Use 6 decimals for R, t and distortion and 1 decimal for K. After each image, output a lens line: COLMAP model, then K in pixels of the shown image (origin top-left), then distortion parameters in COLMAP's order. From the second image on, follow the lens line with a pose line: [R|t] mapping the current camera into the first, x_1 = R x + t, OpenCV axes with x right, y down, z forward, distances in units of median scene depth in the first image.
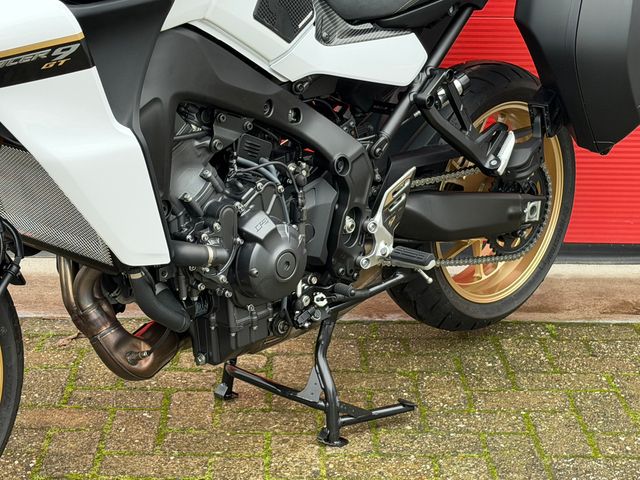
lens RADIAL K [[1372.6, 0, 320.0], [0, 1372.6, 240.0], [0, 0, 1]] dist [0.130942, 0.153246]
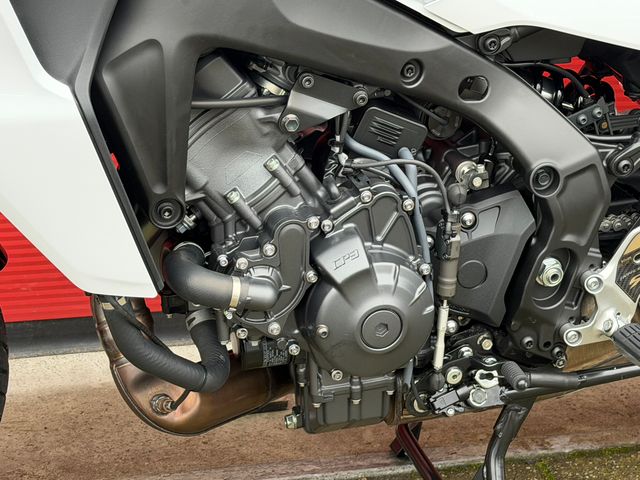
lens RADIAL K [[1372.6, 0, 320.0], [0, 1372.6, 240.0], [0, 0, 1]] dist [0.130942, 0.153246]
pose [[0.877572, 0.213972, -0.429050, 0.194070], [-0.168333, 0.975427, 0.142150, -0.097108], [0.448923, -0.052523, 0.892025, 0.399932]]
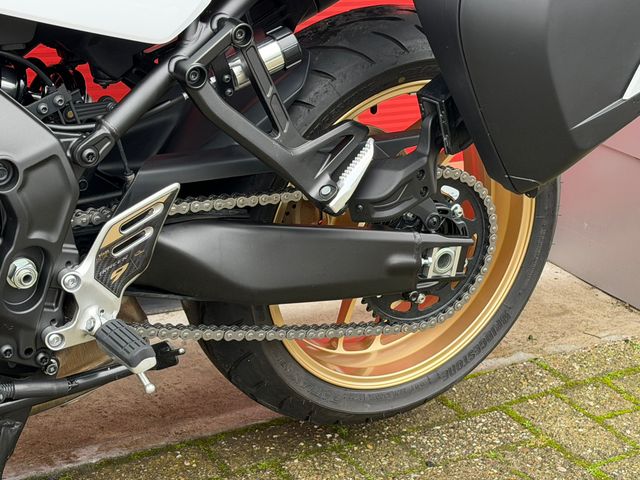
lens RADIAL K [[1372.6, 0, 320.0], [0, 1372.6, 240.0], [0, 0, 1]] dist [0.130942, 0.153246]
pose [[0.973480, 0.133473, -0.185801, 0.249858], [-0.117951, 0.988723, 0.092279, -0.094389], [0.196022, -0.067916, 0.978245, 0.457535]]
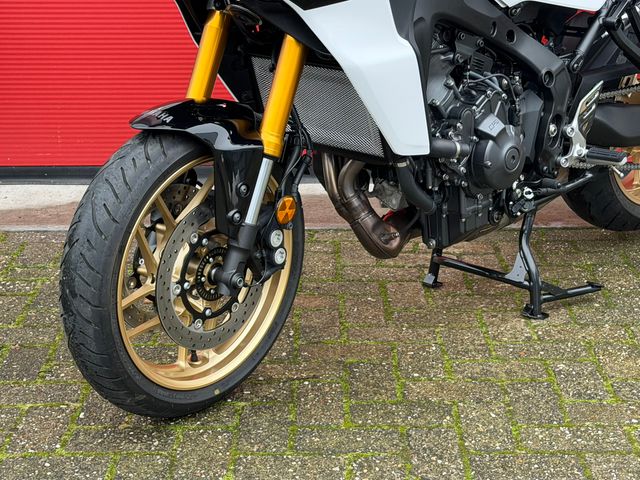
lens RADIAL K [[1372.6, 0, 320.0], [0, 1372.6, 240.0], [0, 0, 1]] dist [0.130942, 0.153246]
pose [[0.999646, -0.018595, -0.019051, -0.158541], [0.018861, 0.999725, 0.013919, 0.064070], [0.018787, -0.014274, 0.999722, -0.194693]]
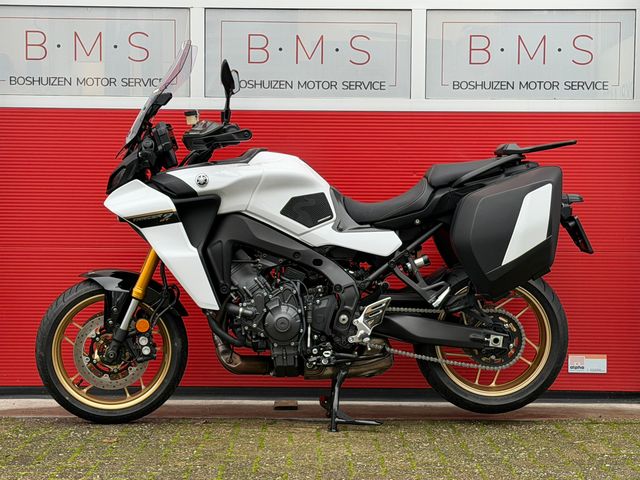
lens RADIAL K [[1372.6, 0, 320.0], [0, 1372.6, 240.0], [0, 0, 1]] dist [0.130942, 0.153246]
pose [[0.716416, 0.022256, -0.697319, 1.429295], [-0.193580, 0.966588, -0.168032, 0.227085], [0.670280, 0.255368, 0.696787, -0.484803]]
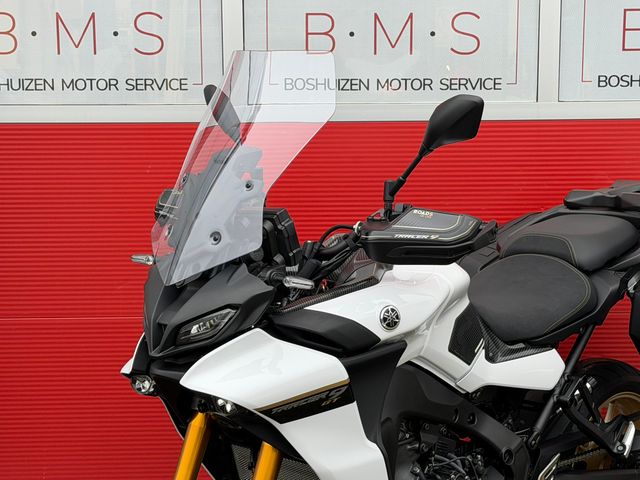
lens RADIAL K [[1372.6, 0, 320.0], [0, 1372.6, 240.0], [0, 0, 1]] dist [0.130942, 0.153246]
pose [[0.999762, -0.021826, 0.000694, -0.152574], [0.021663, 0.987337, -0.157152, -0.054217], [0.002744, 0.157129, 0.987574, -0.292005]]
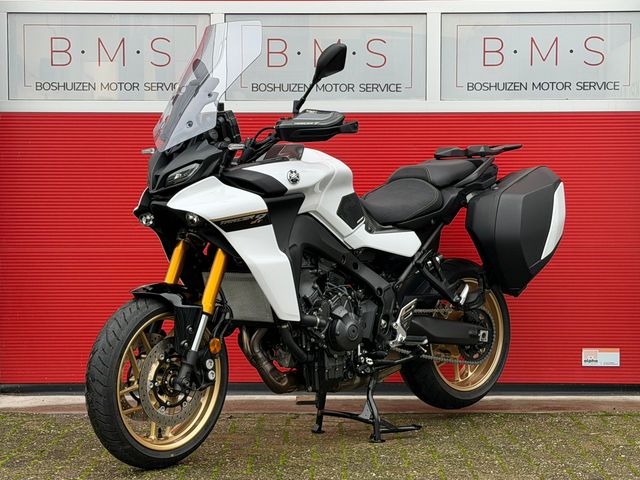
lens RADIAL K [[1372.6, 0, 320.0], [0, 1372.6, 240.0], [0, 0, 1]] dist [0.130942, 0.153246]
pose [[0.999714, -0.014397, -0.019086, -0.030551], [0.008850, 0.964489, -0.263973, 0.394369], [0.022209, 0.263729, 0.964341, -0.938152]]
